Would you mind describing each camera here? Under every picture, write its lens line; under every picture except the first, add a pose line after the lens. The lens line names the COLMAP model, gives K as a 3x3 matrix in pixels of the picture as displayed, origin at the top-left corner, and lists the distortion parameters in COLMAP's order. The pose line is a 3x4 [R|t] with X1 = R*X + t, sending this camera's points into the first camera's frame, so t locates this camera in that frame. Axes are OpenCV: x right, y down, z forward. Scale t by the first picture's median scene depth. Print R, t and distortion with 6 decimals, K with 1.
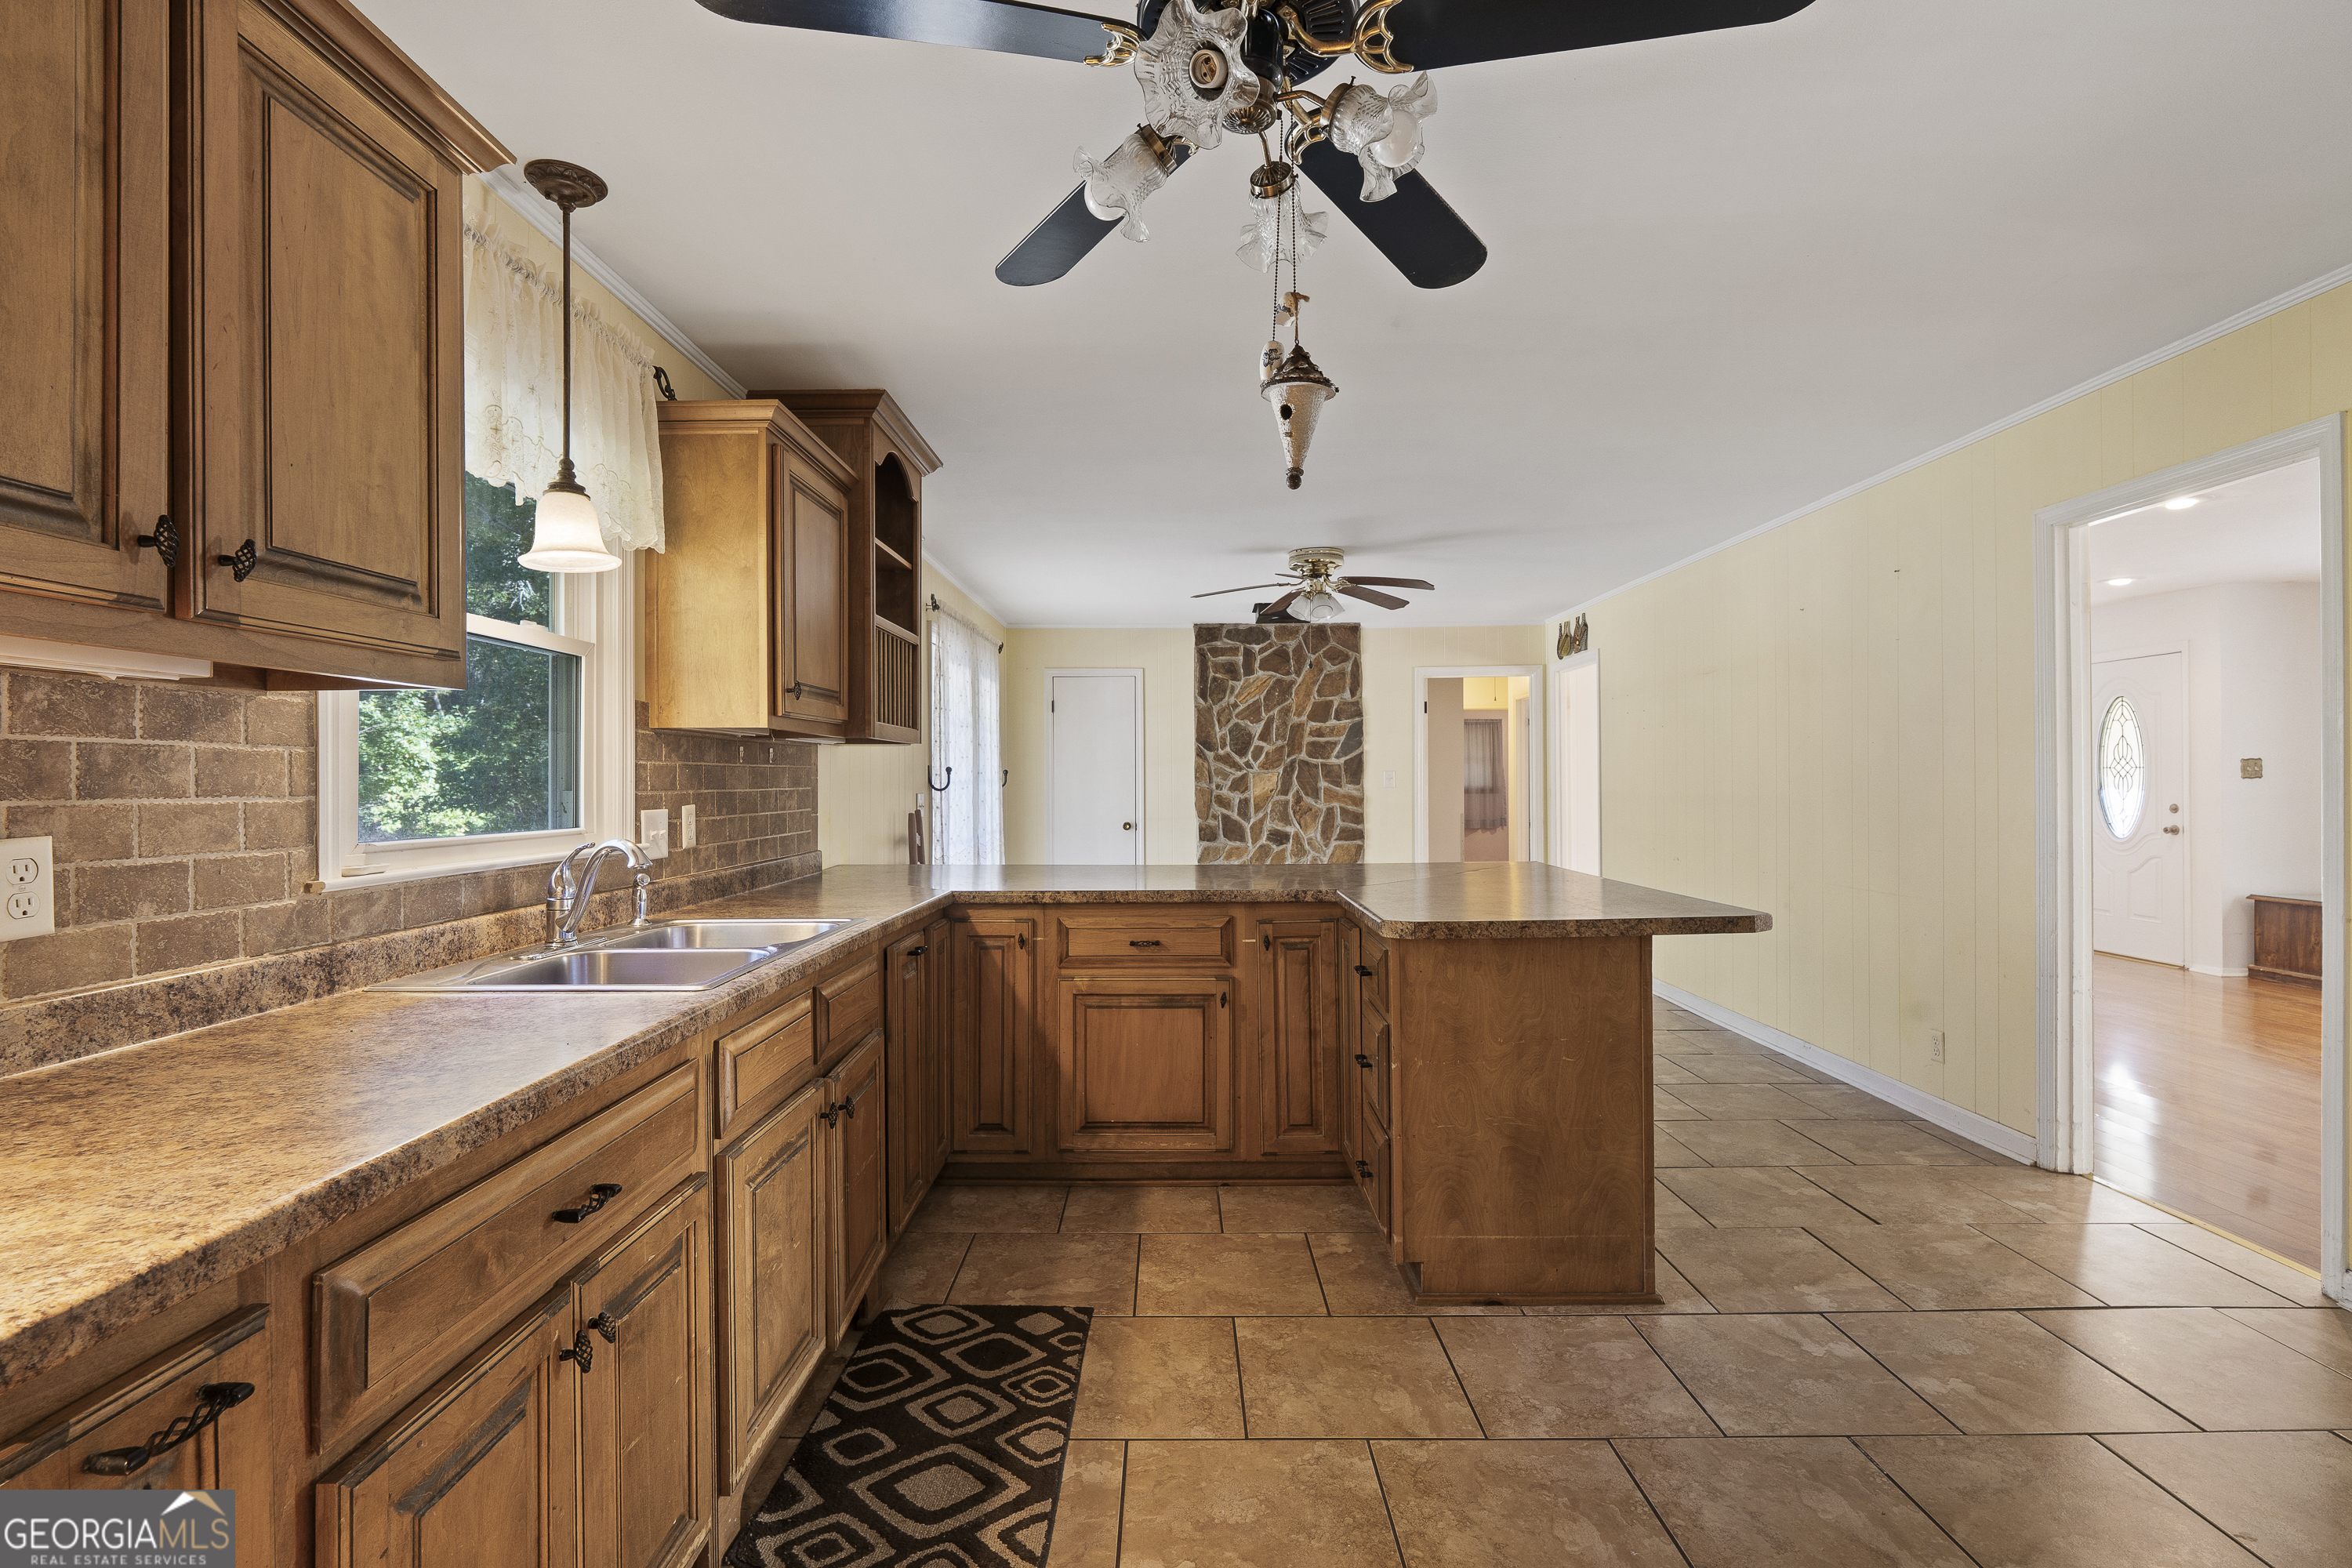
lens RADIAL K [[1038.5, 0, 1171.8], [0, 1038.5, 771.9], [0, 0, 1]] dist [-0.009714, 0.000038]
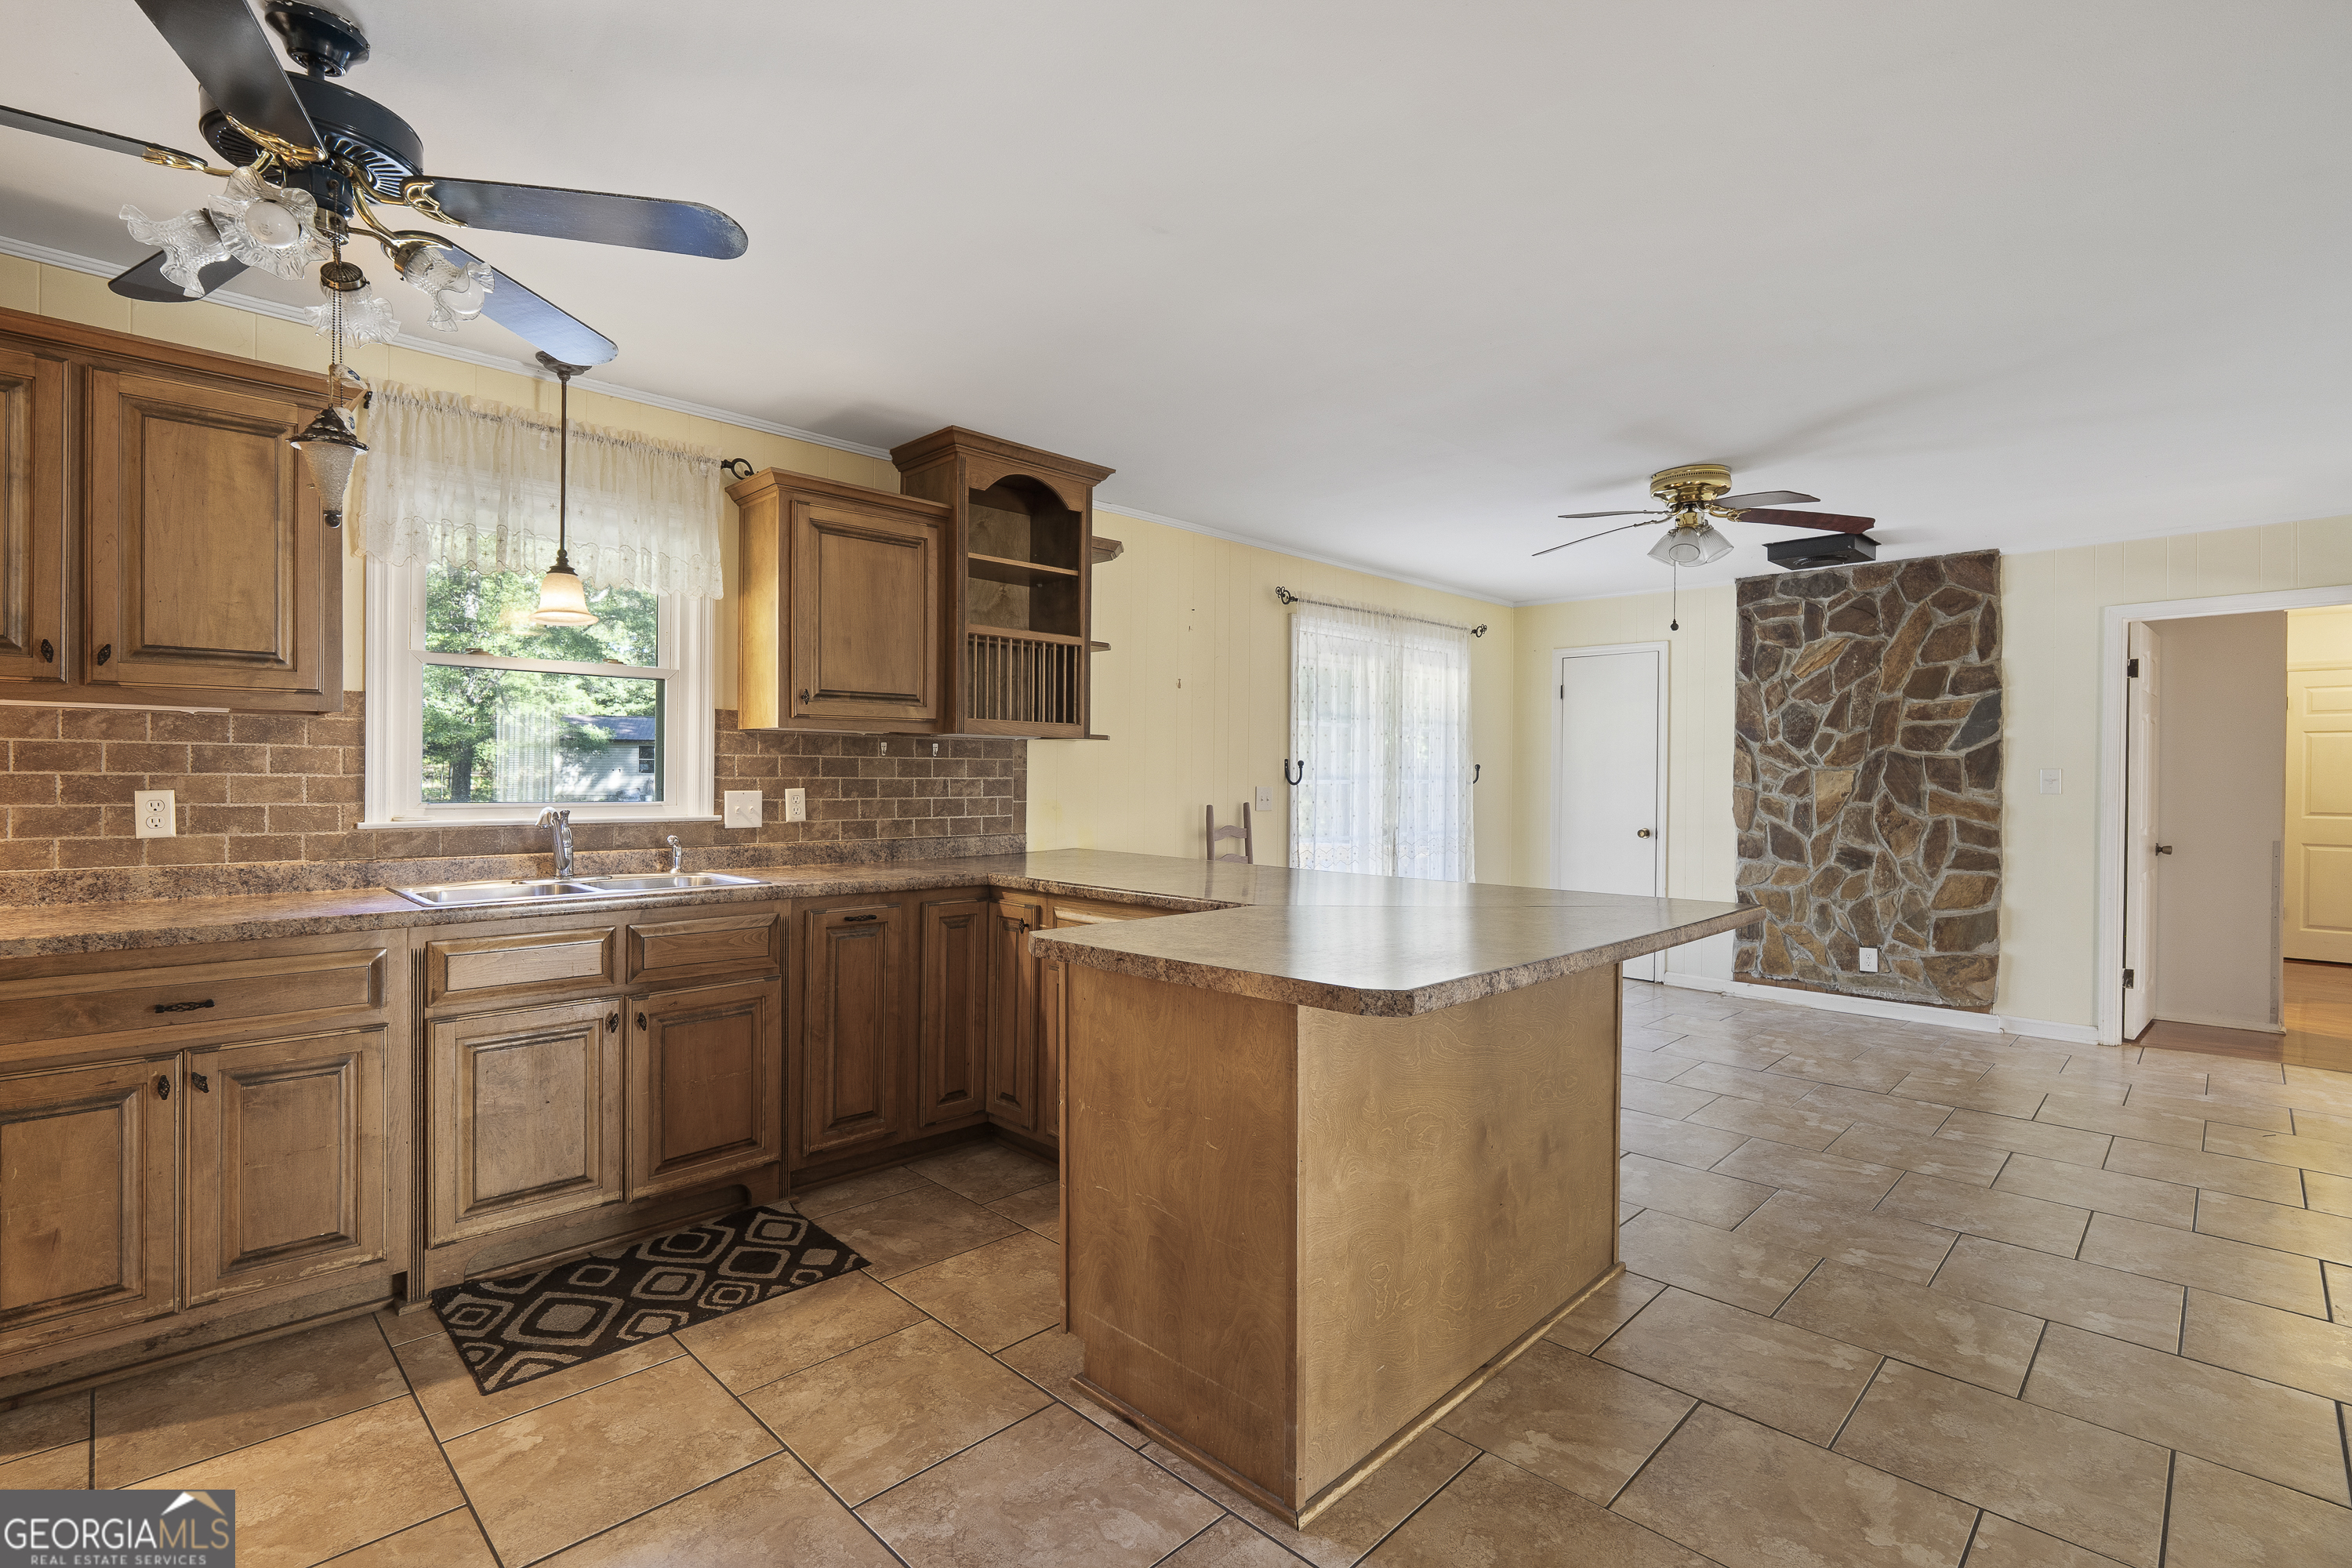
lens RADIAL K [[1067.5, 0, 1177.2], [0, 1067.5, 770.5], [0, 0, 1]] dist [-0.009108, 0.000058]
pose [[0.716647, 0.007356, -0.697397, 0.903155], [-0.005615, 0.999973, 0.004778, 0.000667], [0.697413, 0.000492, 0.716669, 0.426601]]
